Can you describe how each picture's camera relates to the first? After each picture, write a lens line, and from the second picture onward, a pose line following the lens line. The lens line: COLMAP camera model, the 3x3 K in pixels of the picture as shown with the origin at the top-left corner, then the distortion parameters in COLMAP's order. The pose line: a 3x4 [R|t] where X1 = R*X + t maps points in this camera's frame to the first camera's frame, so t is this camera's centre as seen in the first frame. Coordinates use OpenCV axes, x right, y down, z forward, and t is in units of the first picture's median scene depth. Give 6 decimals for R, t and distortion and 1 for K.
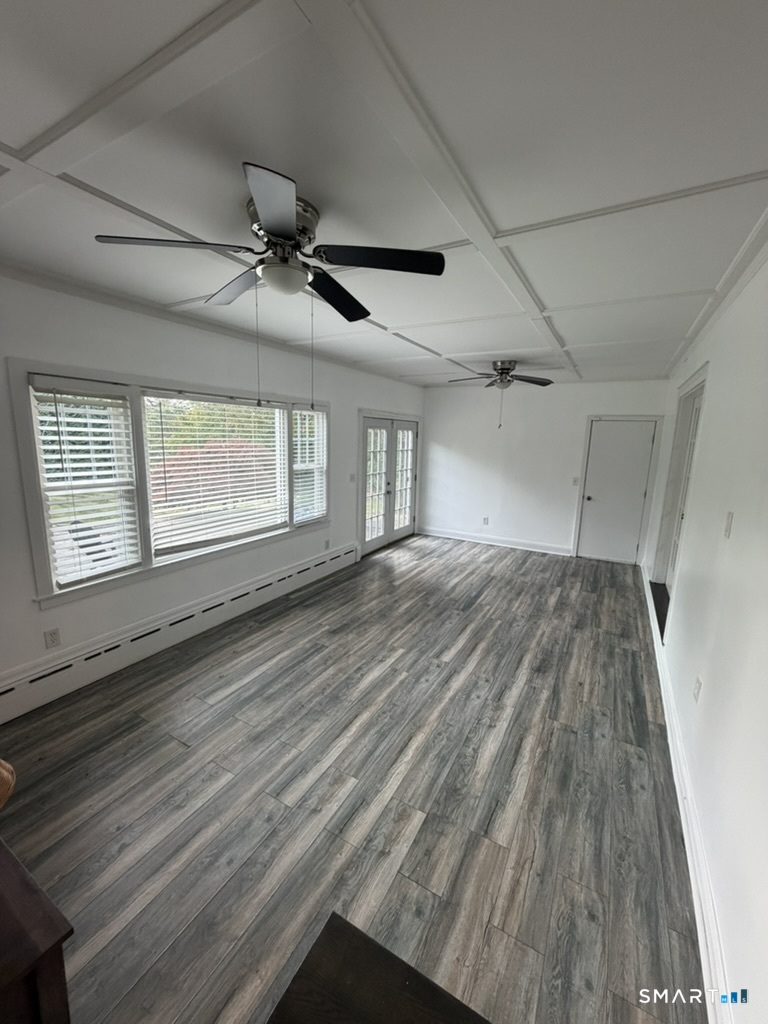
lens RADIAL K [[414.5, 0, 383.1], [0, 414.5, 511.0], [0, 0, 1]] dist [0.001375, 0.000572]
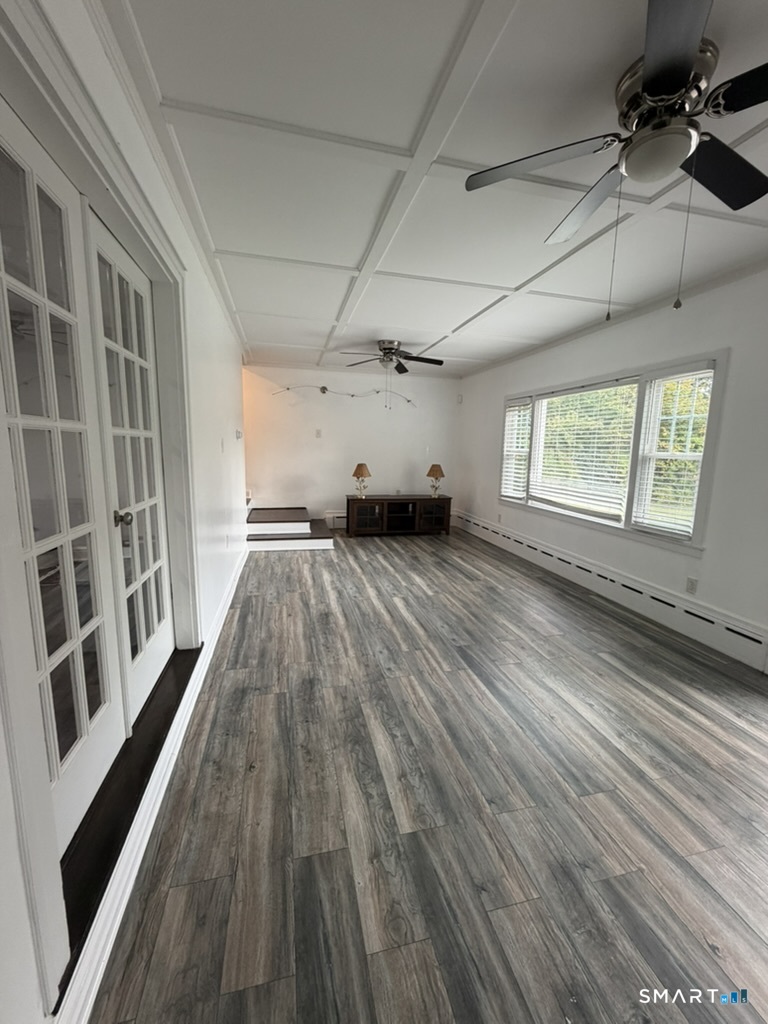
lens RADIAL K [[414.5, 0, 384.8], [0, 414.5, 510.3], [0, 0, 1]] dist [0.001375, 0.000572]
pose [[-0.729612, 0.061911, -0.681054, 0.887275], [-0.163030, 0.951433, 0.261145, -0.163496], [0.664145, 0.301567, -0.684083, 1.587548]]
